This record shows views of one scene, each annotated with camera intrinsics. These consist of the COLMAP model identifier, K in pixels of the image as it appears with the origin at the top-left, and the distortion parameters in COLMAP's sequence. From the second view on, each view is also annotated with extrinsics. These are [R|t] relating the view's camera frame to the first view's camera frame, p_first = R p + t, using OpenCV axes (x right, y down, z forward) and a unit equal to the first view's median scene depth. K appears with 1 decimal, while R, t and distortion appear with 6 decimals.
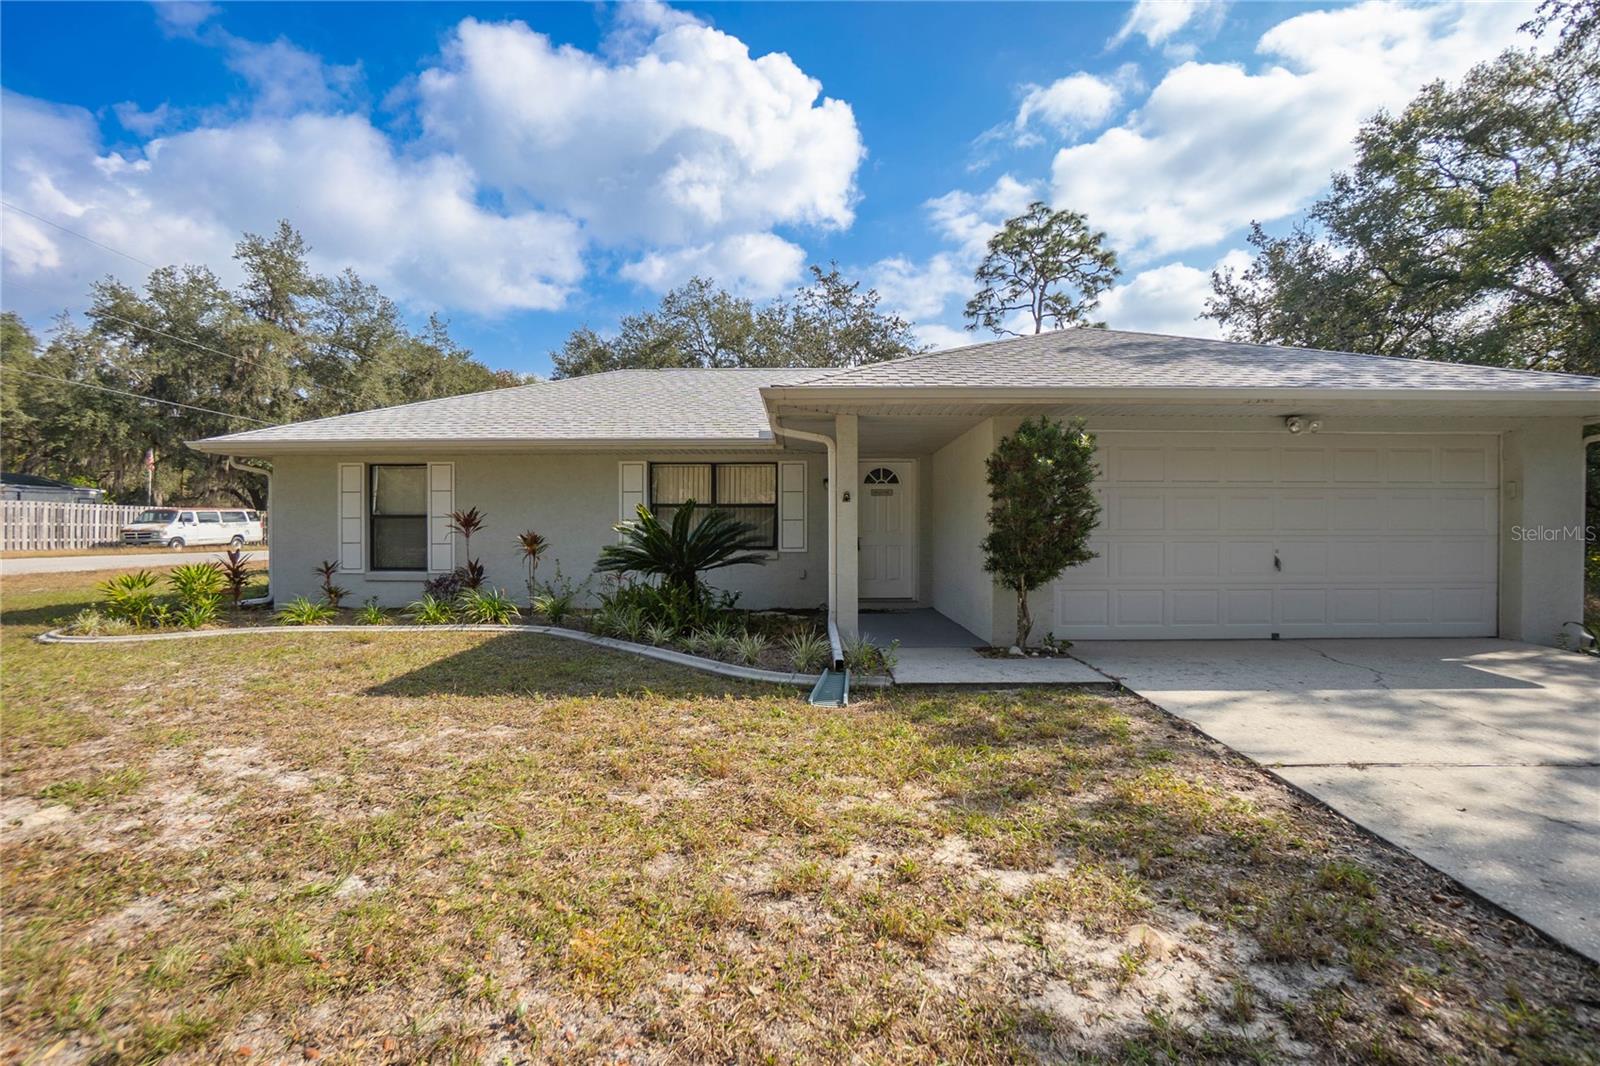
lens RADIAL K [[716.8, 0, 800.0], [0, 716.8, 533.0], [0, 0, 1]] dist [-0.059381, 0.025904]
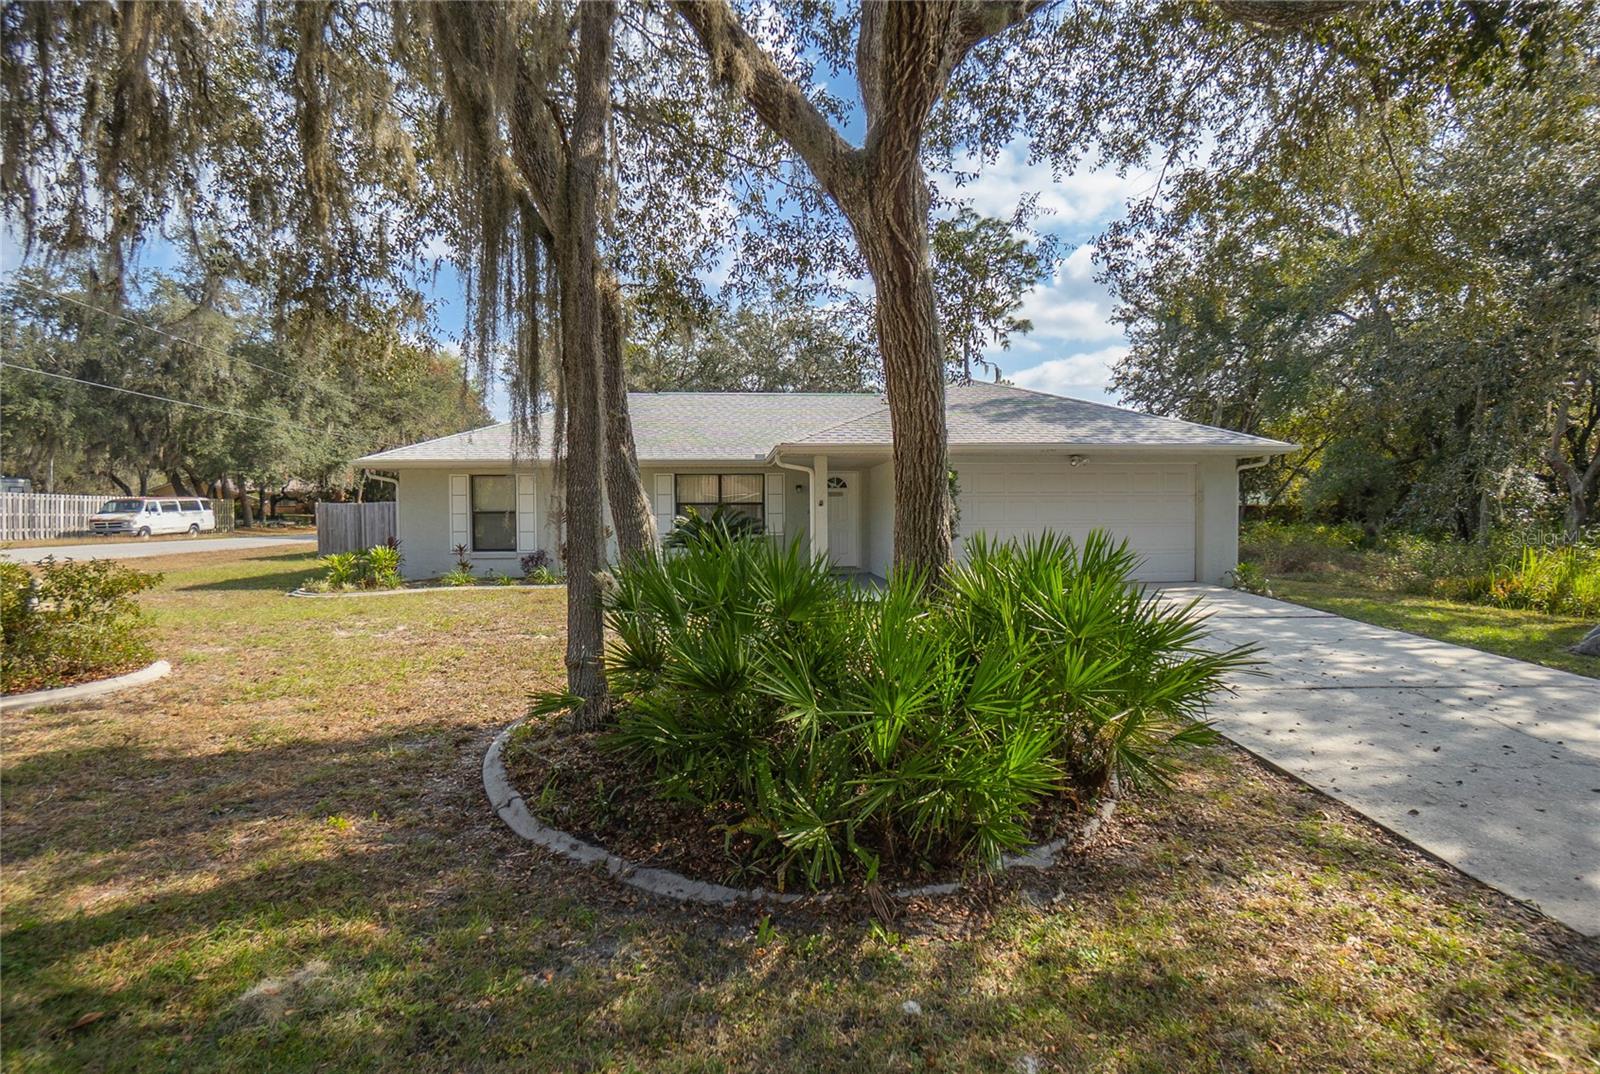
lens RADIAL K [[788.8, 0, 800.0], [0, 788.8, 537.0], [0, 0, 1]] dist [-0.065602, 0.000120]
pose [[0.995559, -0.008151, 0.093790, -0.035588], [0.005427, 0.999557, 0.029256, -0.005386], [-0.093987, -0.028617, 0.995162, -0.192740]]
